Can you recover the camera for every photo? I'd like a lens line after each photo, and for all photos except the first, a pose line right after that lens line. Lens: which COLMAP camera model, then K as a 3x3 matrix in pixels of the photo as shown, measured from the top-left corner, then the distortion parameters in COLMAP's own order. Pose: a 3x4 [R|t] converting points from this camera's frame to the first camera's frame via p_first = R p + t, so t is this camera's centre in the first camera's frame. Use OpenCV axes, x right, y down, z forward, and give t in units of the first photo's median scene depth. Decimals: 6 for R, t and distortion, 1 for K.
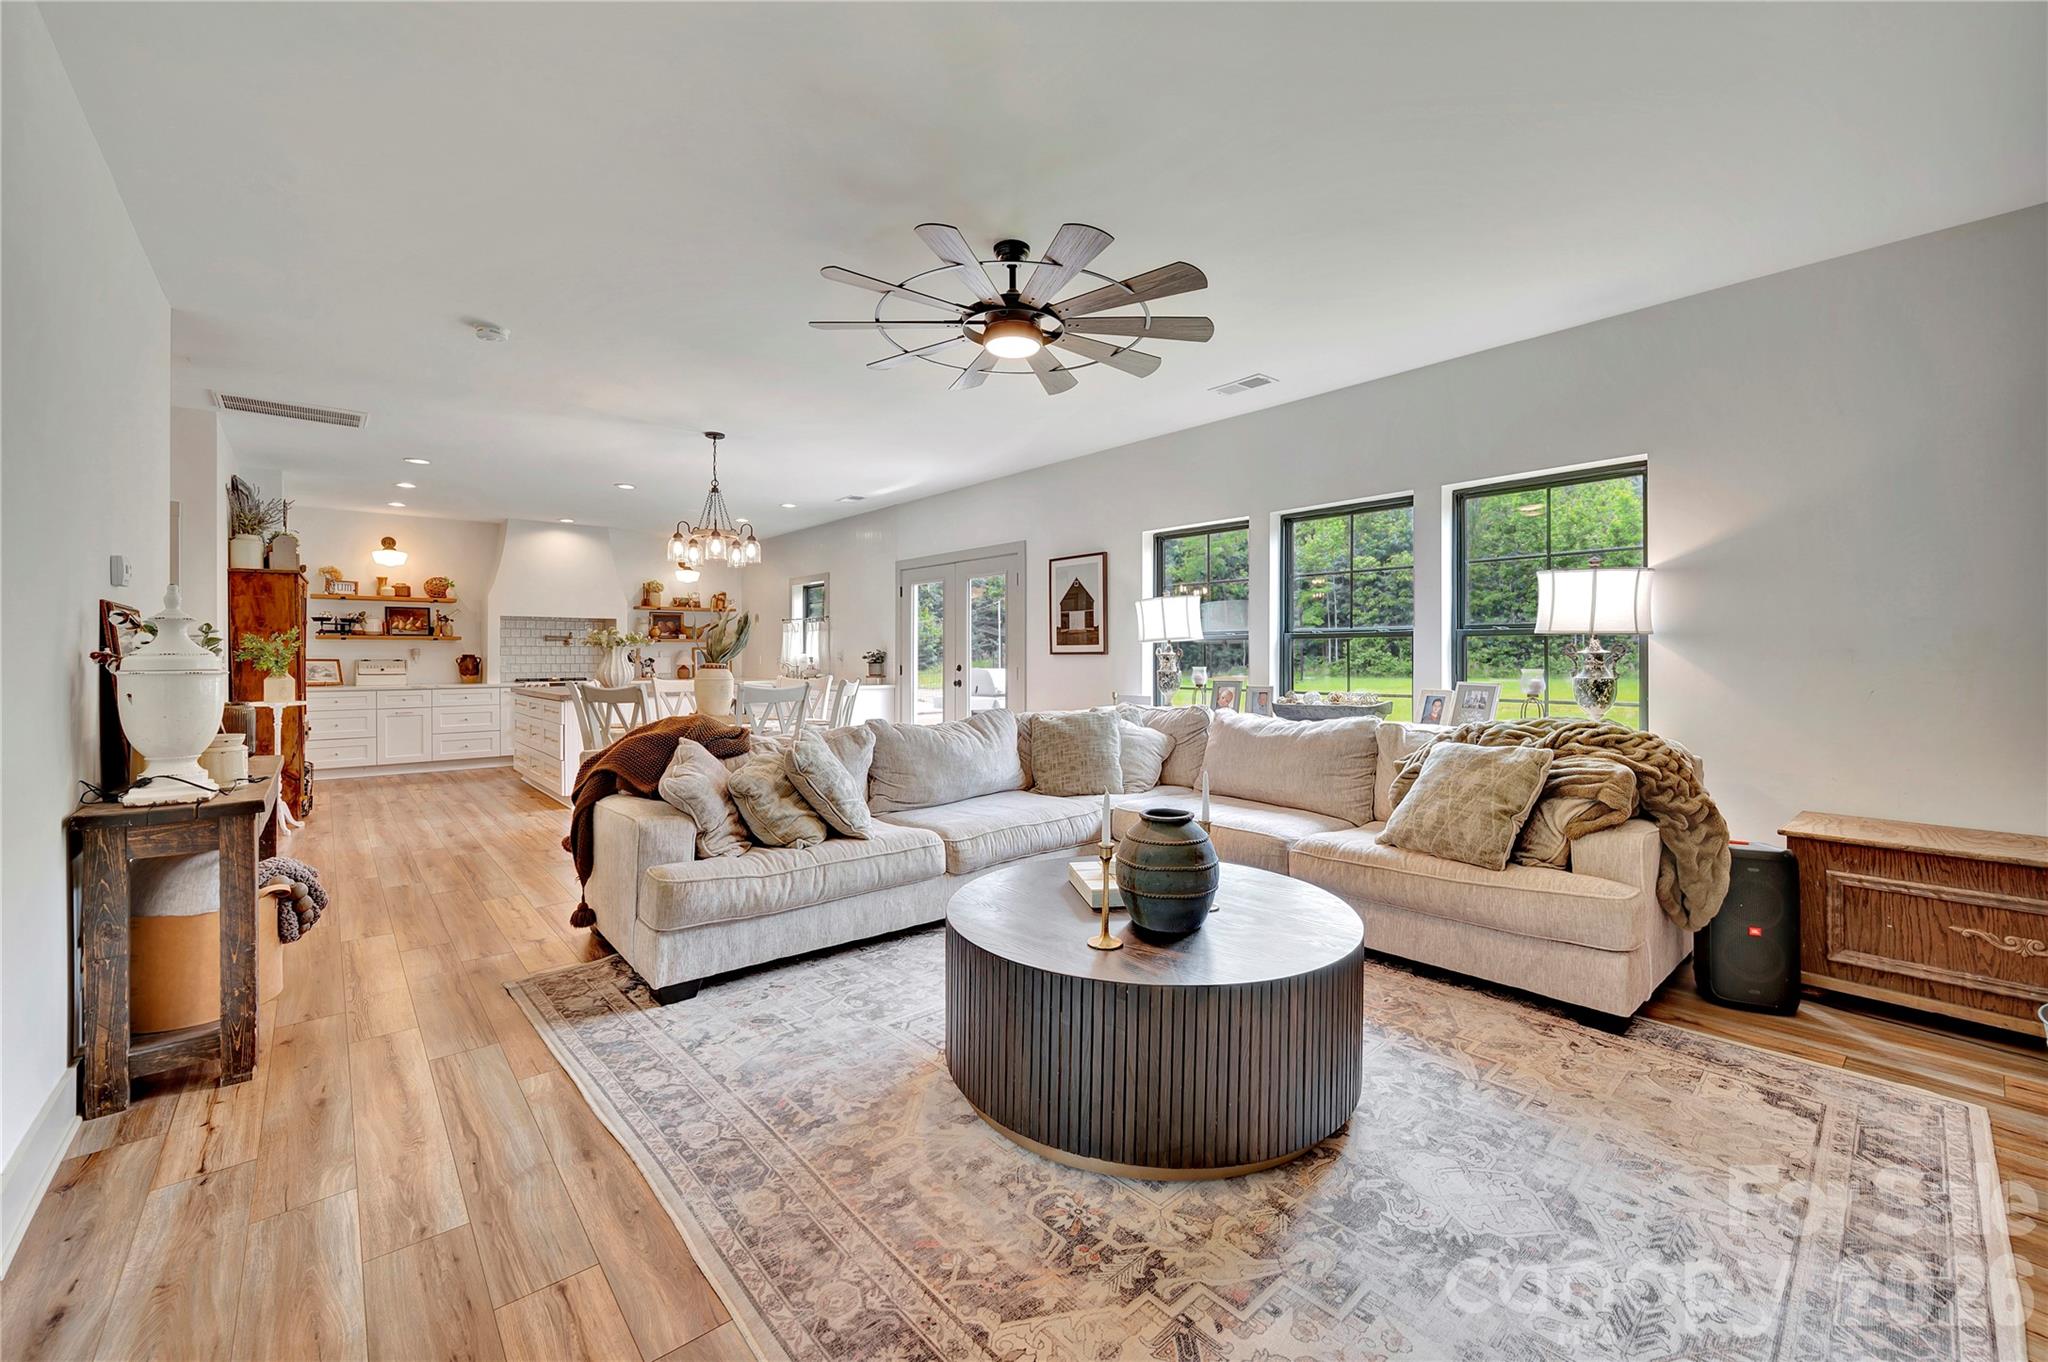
lens RADIAL K [[821.0, 0, 1025.7], [0, 821.0, 674.7], [0, 0, 1]] dist [0.000189, 0.000747]
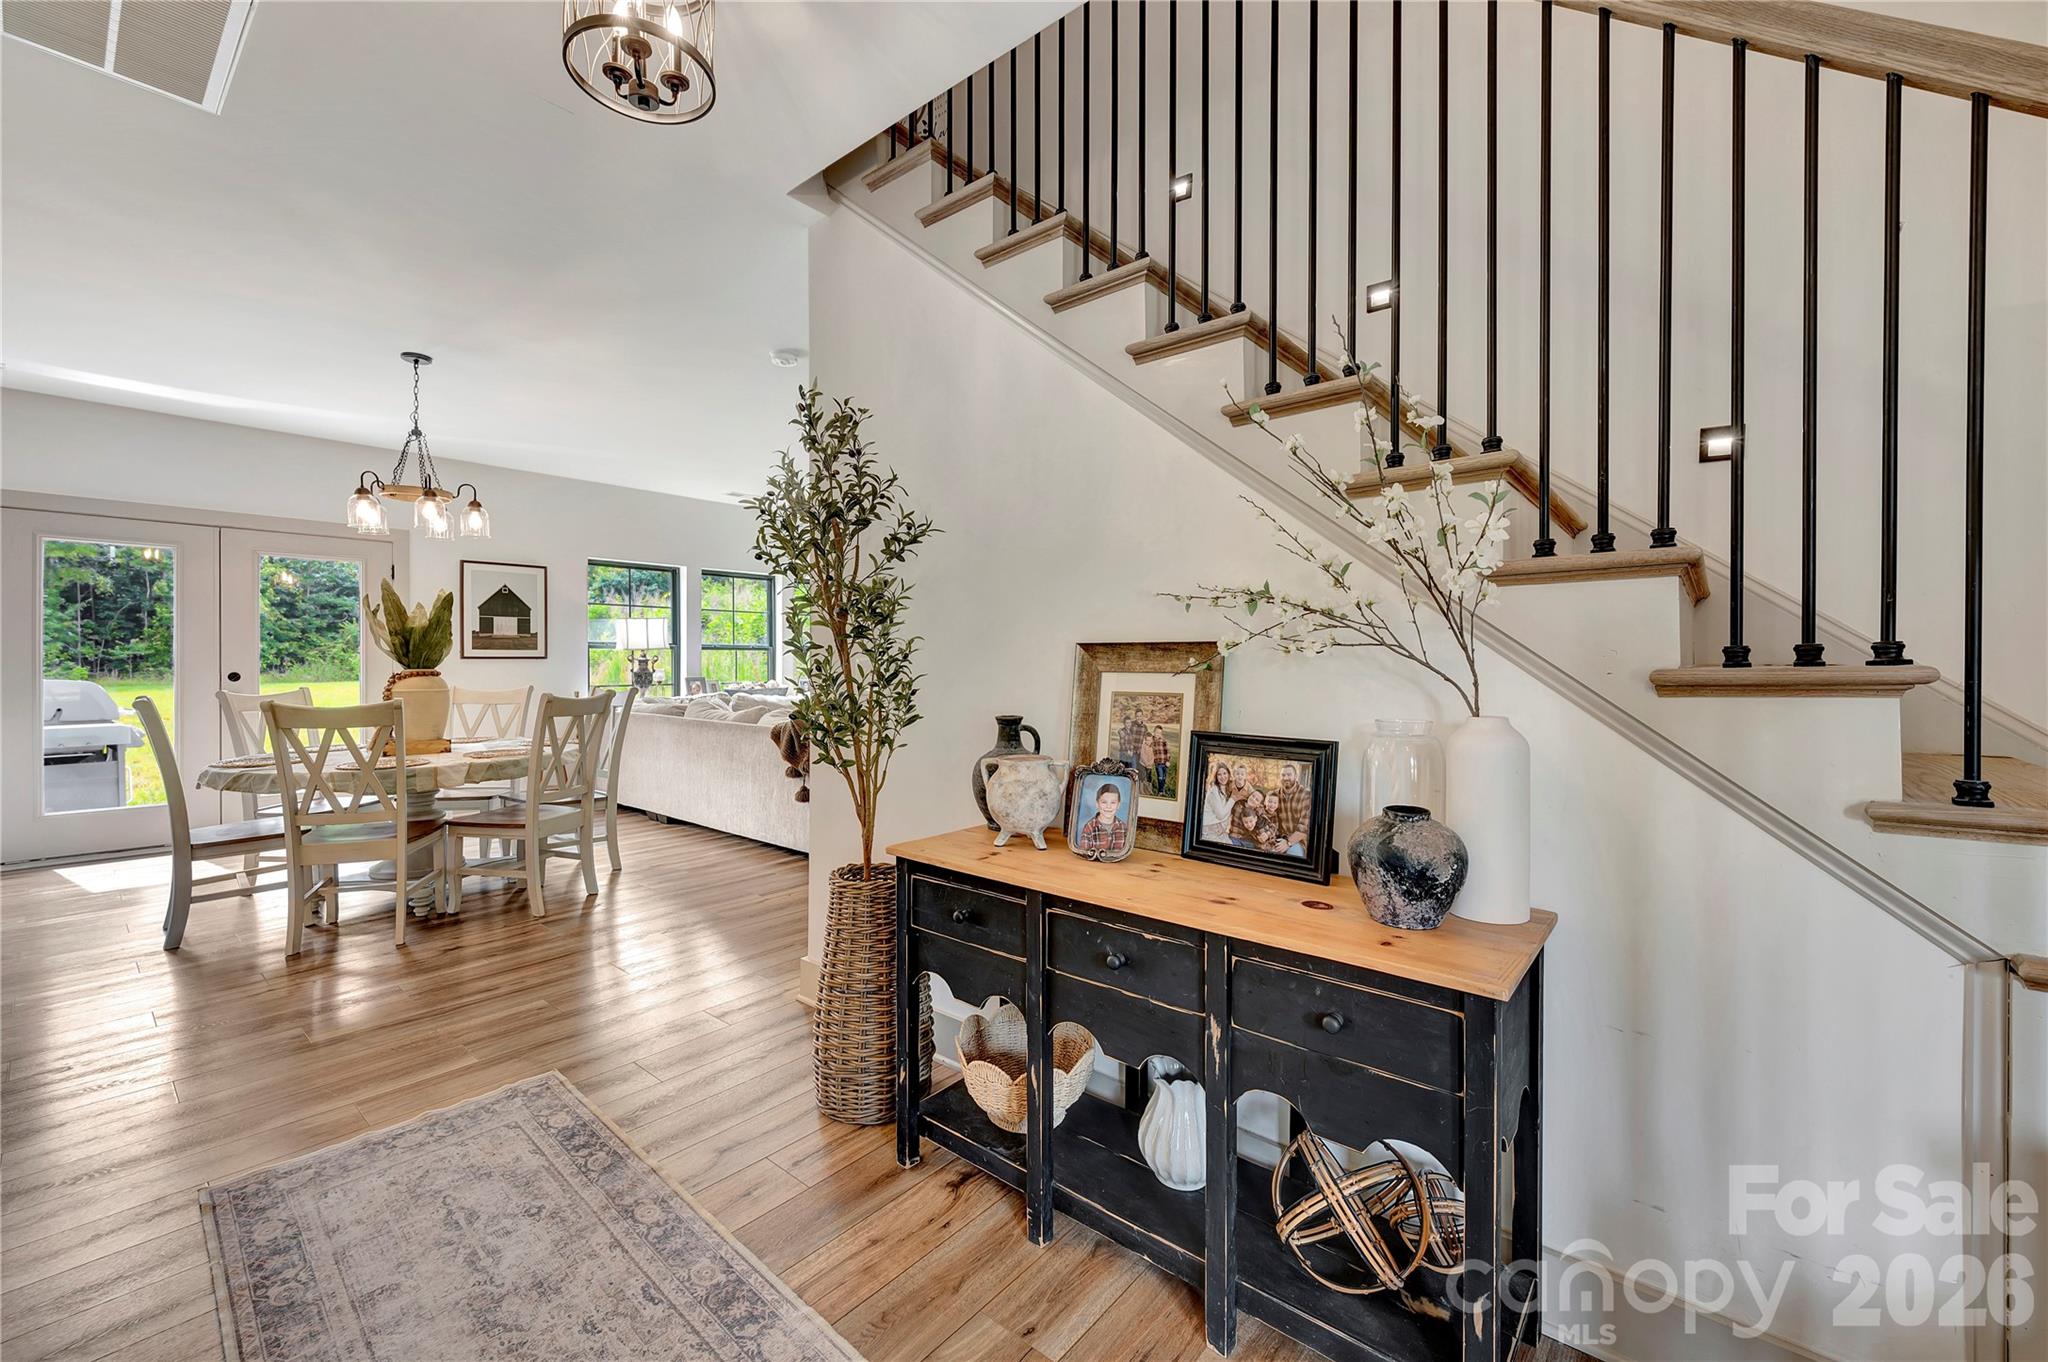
lens RADIAL K [[821.0, 0, 1029.5], [0, 821.0, 670.9], [0, 0, 1]] dist [0.000189, 0.000747]
pose [[-0.168809, -0.022650, 0.985389, -3.362957], [0.016109, 0.999539, 0.025735, -0.077779], [-0.985517, 0.020218, -0.168366, 1.598777]]
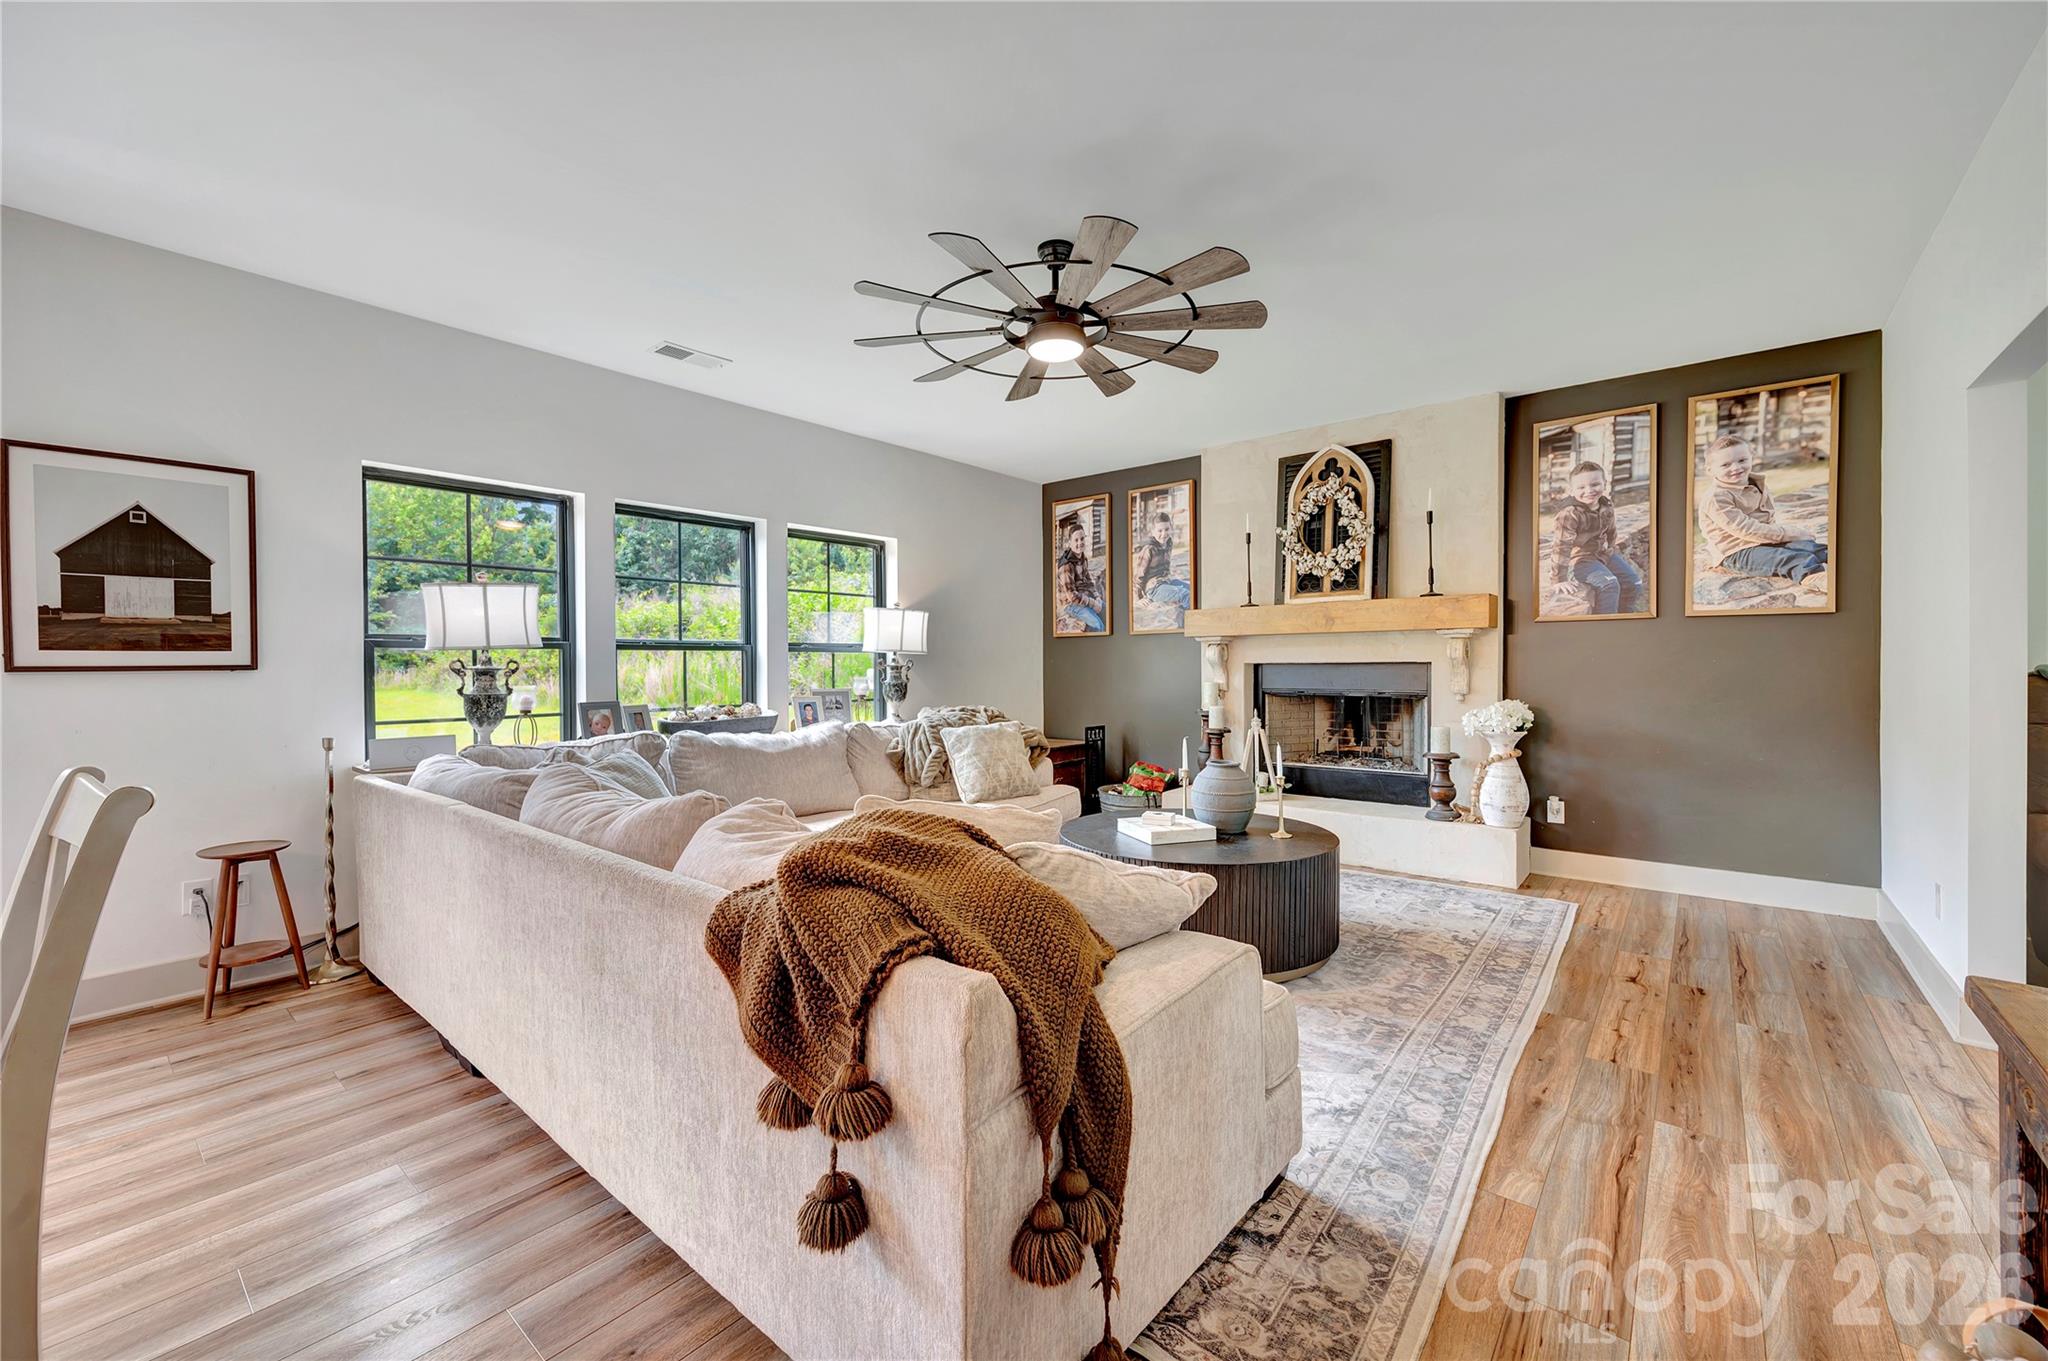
lens RADIAL K [[821.0, 0, 1014.4], [0, 821.0, 672.1], [0, 0, 1]] dist [0.000189, 0.000747]
pose [[-0.157922, -0.012010, 0.987379, -1.478524], [0.031757, 0.999347, 0.017234, -0.049189], [-0.986941, 0.034078, -0.157437, 1.806092]]
